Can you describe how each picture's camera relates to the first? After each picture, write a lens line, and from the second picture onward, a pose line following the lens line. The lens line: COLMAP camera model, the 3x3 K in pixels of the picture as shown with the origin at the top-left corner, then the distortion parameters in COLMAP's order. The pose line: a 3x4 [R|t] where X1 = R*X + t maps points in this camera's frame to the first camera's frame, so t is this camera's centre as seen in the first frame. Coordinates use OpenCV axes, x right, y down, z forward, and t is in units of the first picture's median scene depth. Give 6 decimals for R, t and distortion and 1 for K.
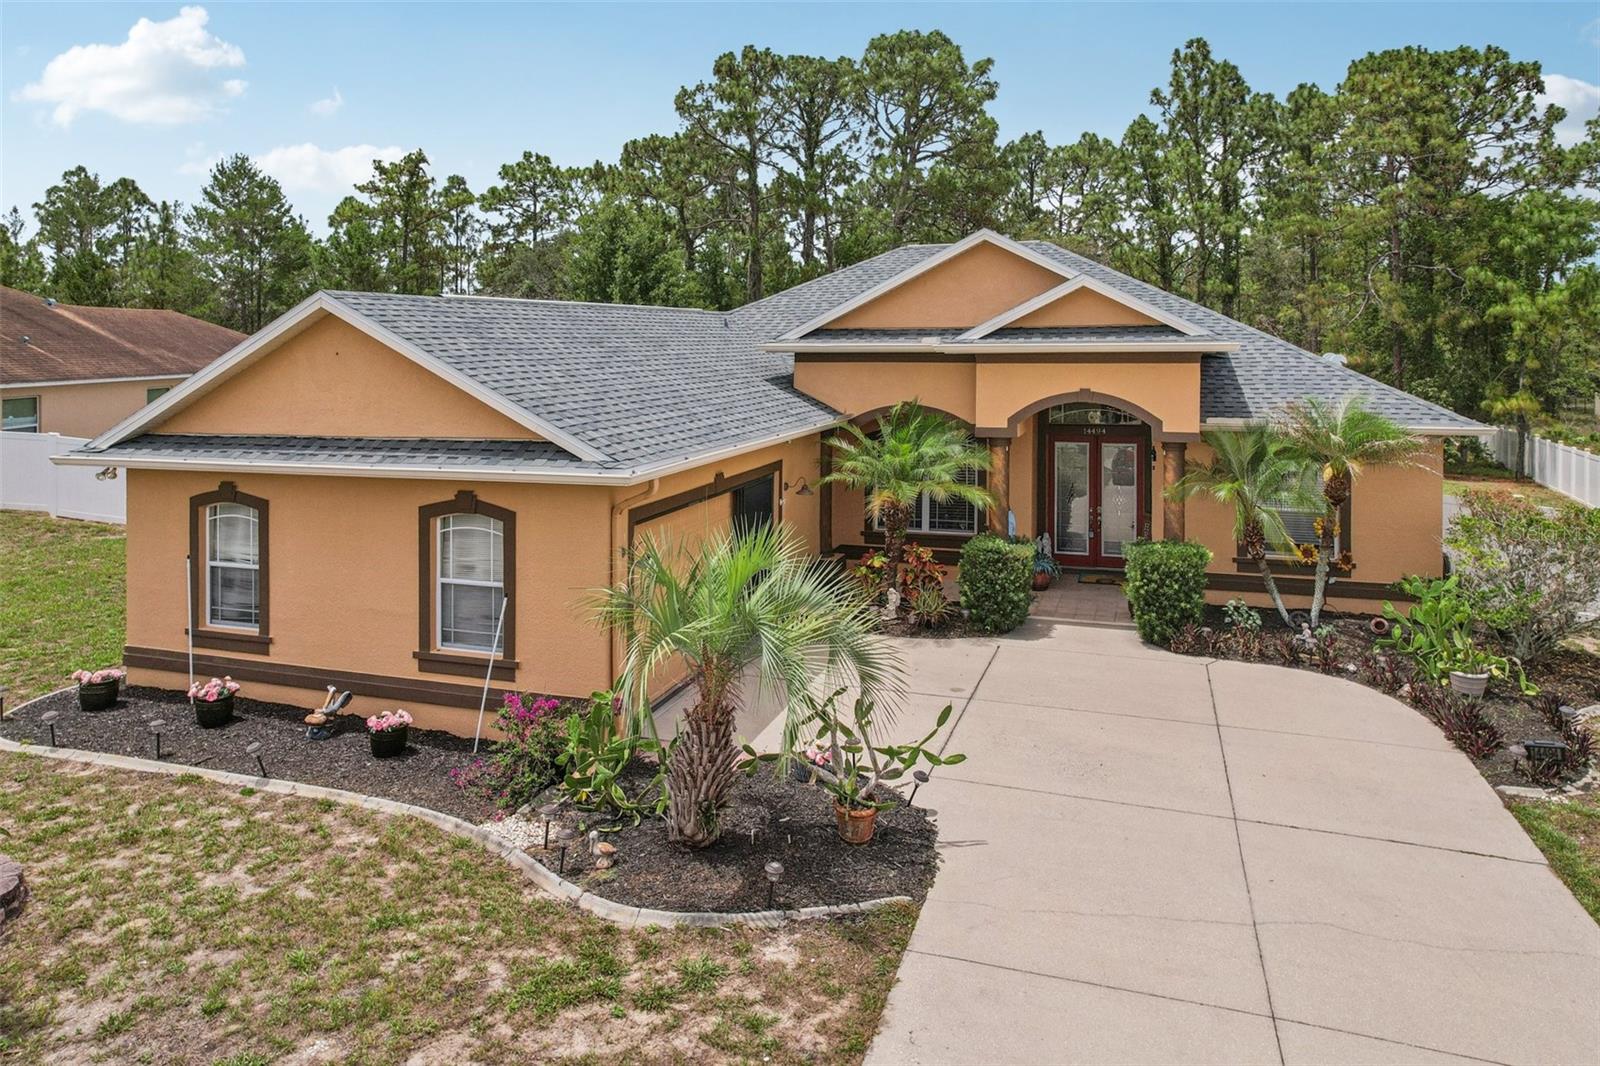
lens RADIAL K [[1052.0, 0, 800.0], [0, 1052.0, 533.0], [0, 0, 1]] dist [-0.030750, 0.001238]
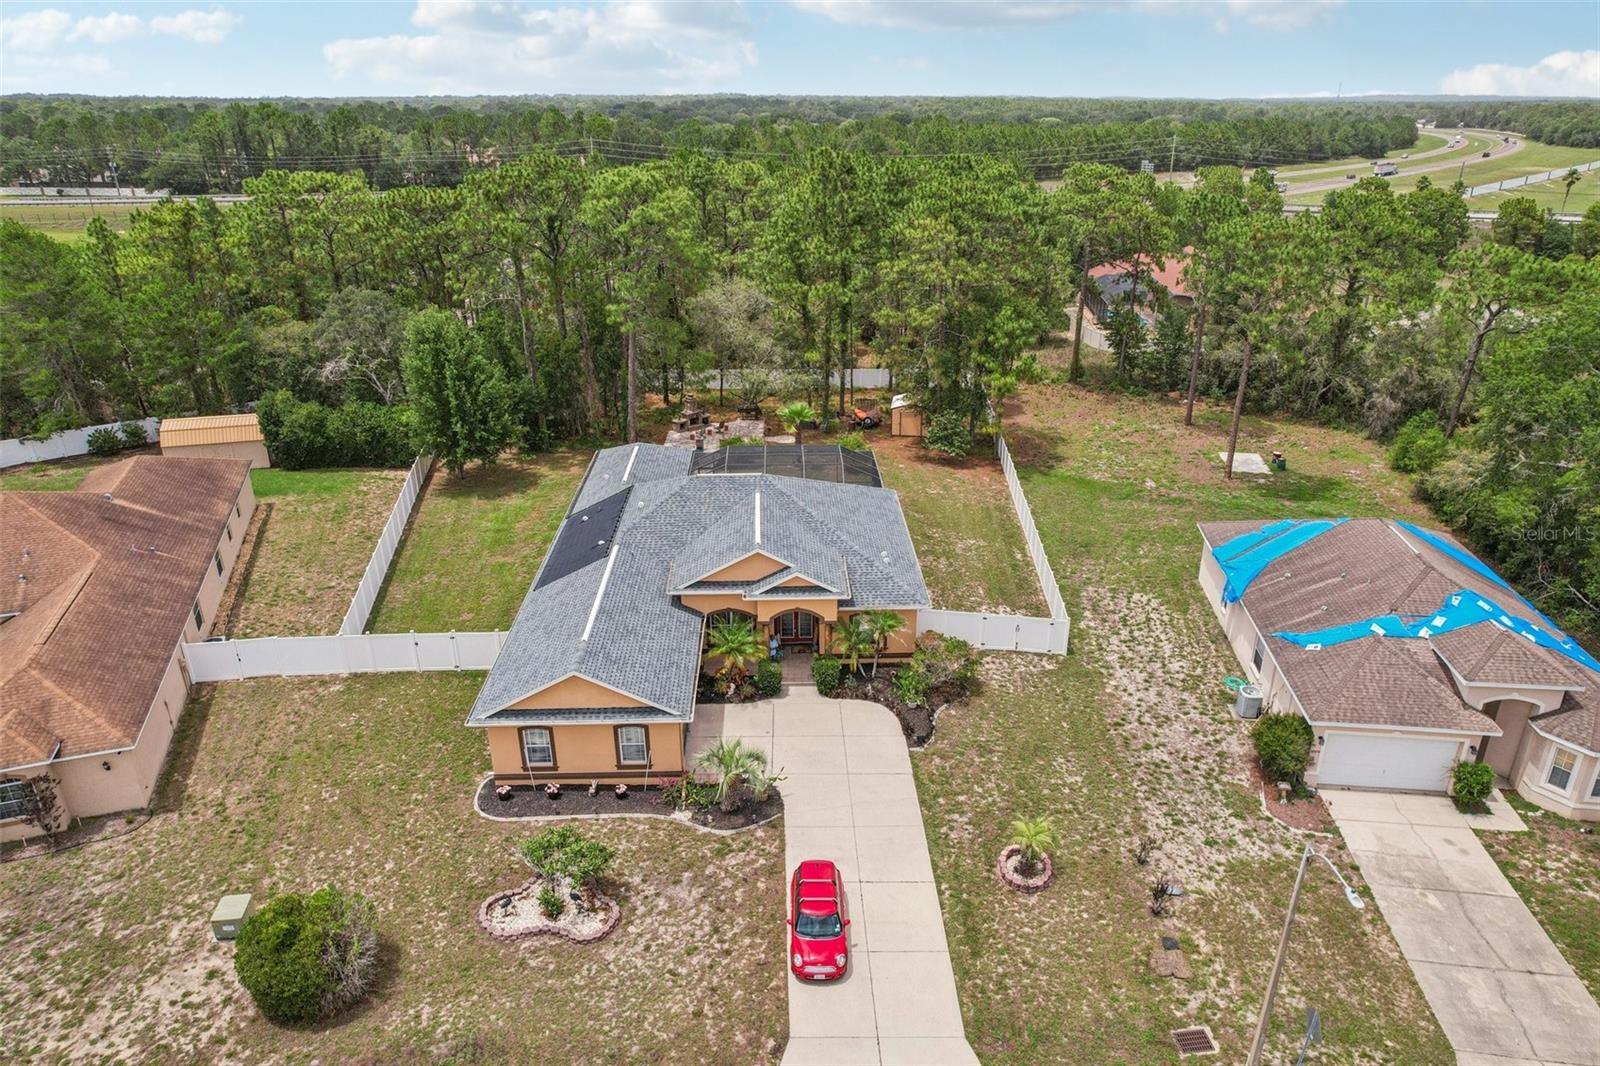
lens RADIAL K [[1034.8, 0, 824.7], [0, 1034.8, 530.9], [0, 0, 1]] dist [-0.019771, 0.006163]
pose [[0.933942, -0.132472, 0.331970, -0.869504], [0.051426, 0.968920, 0.241968, -1.594915], [-0.353706, -0.208912, 0.911728, -2.409537]]
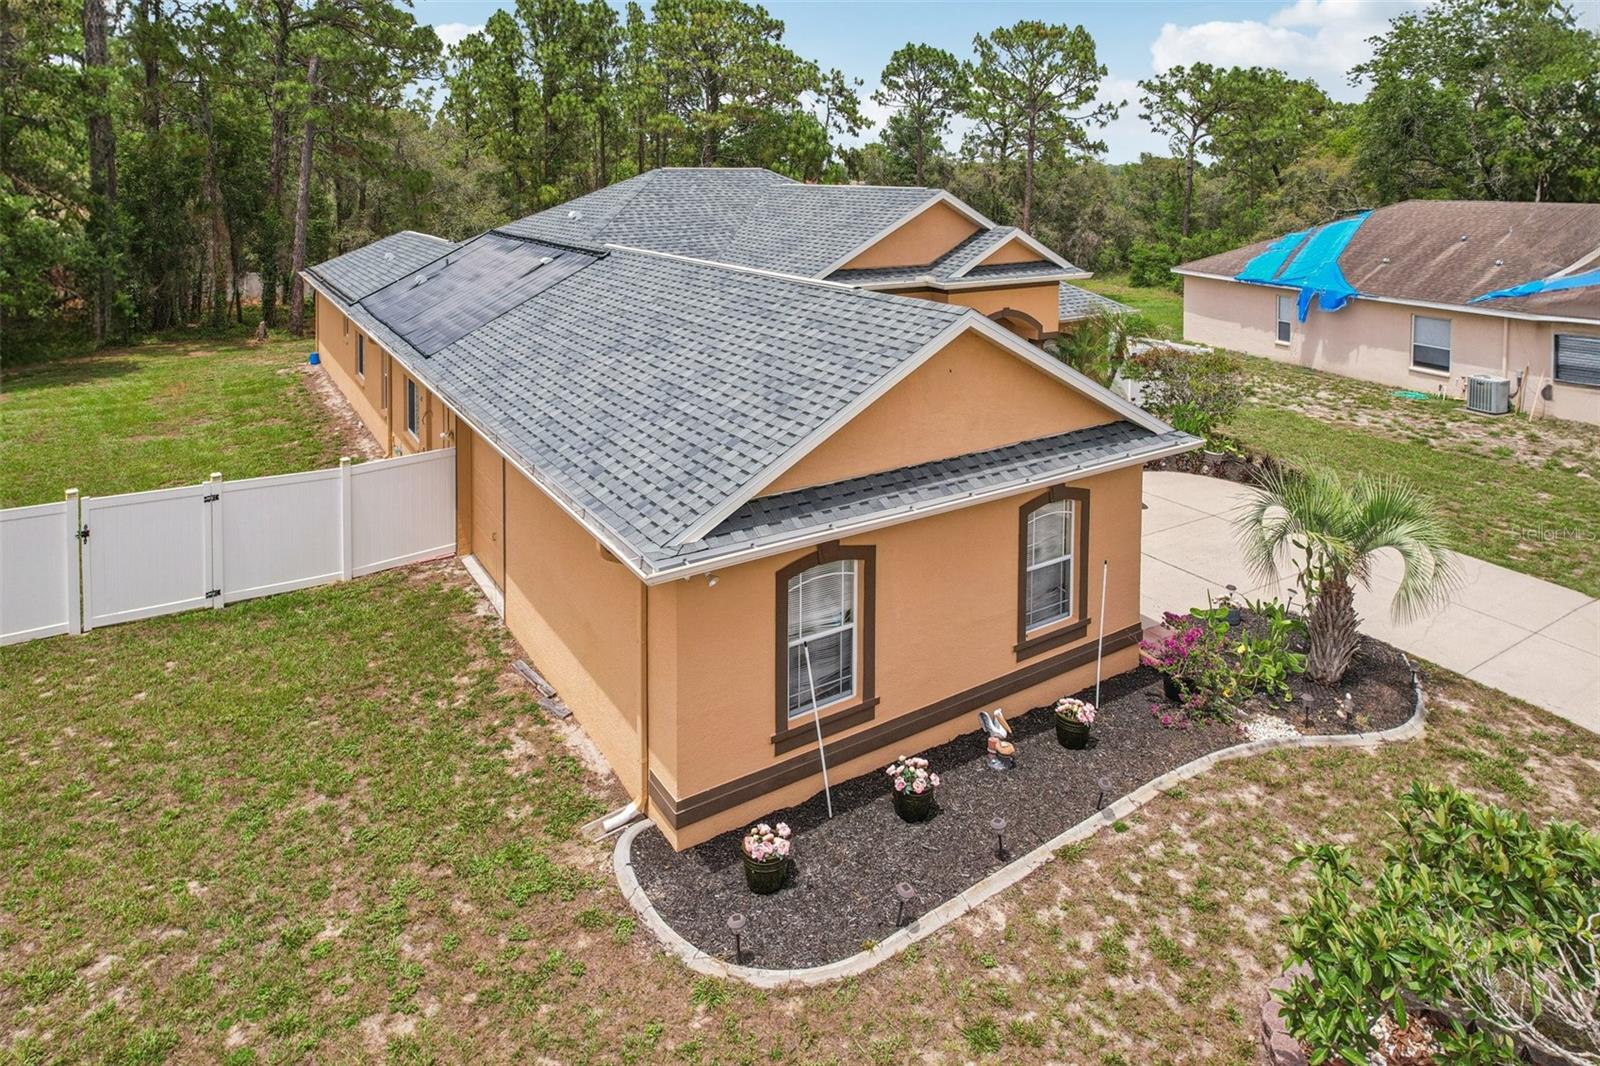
lens RADIAL K [[945.5, 0, 792.6], [0, 945.5, 184.4], [0, 0, 1]] dist [-0.019280, 0.000398]
pose [[0.625915, 0.001459, 0.779890, -1.511253], [0.121261, 0.987655, -0.099168, -0.346917], [-0.770406, 0.156641, 0.618011, 0.584459]]
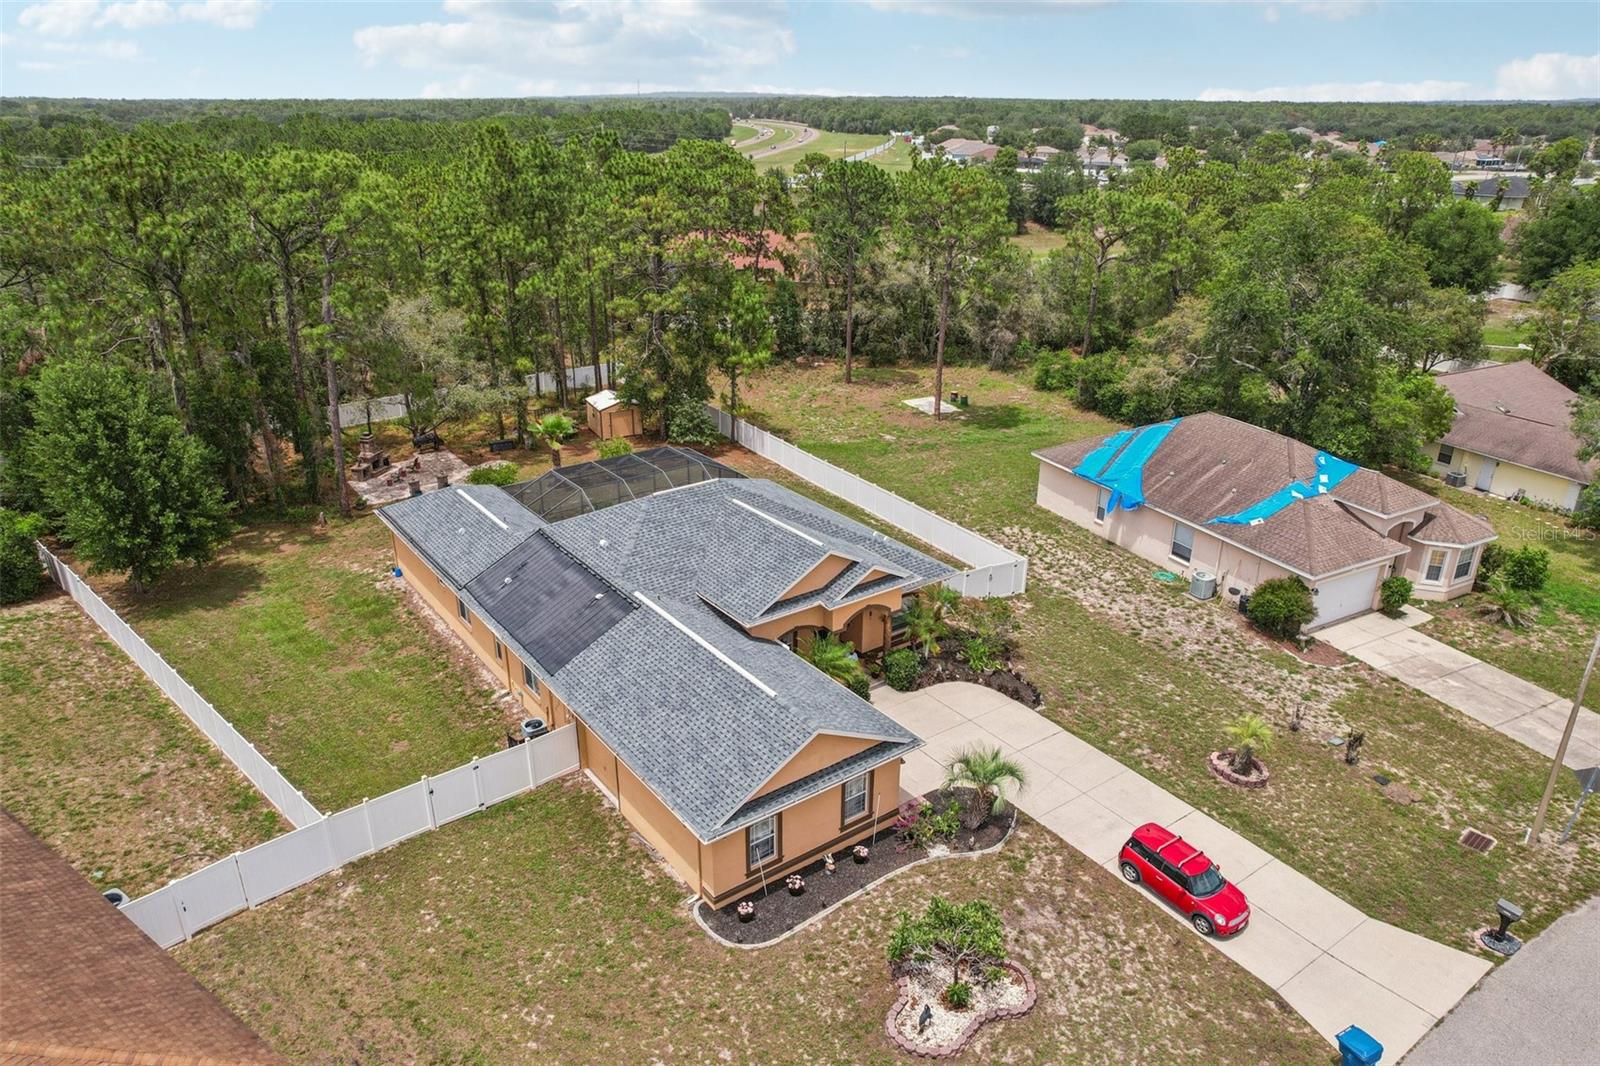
lens RADIAL K [[1052.0, 0, 800.0], [0, 1052.0, 533.0], [0, 0, 1]] dist [-0.030750, 0.001238]
pose [[0.572885, -0.309758, 0.758850, -2.682248], [0.129984, 0.948456, 0.289024, -1.680397], [-0.809263, -0.066939, 0.583620, -0.551691]]
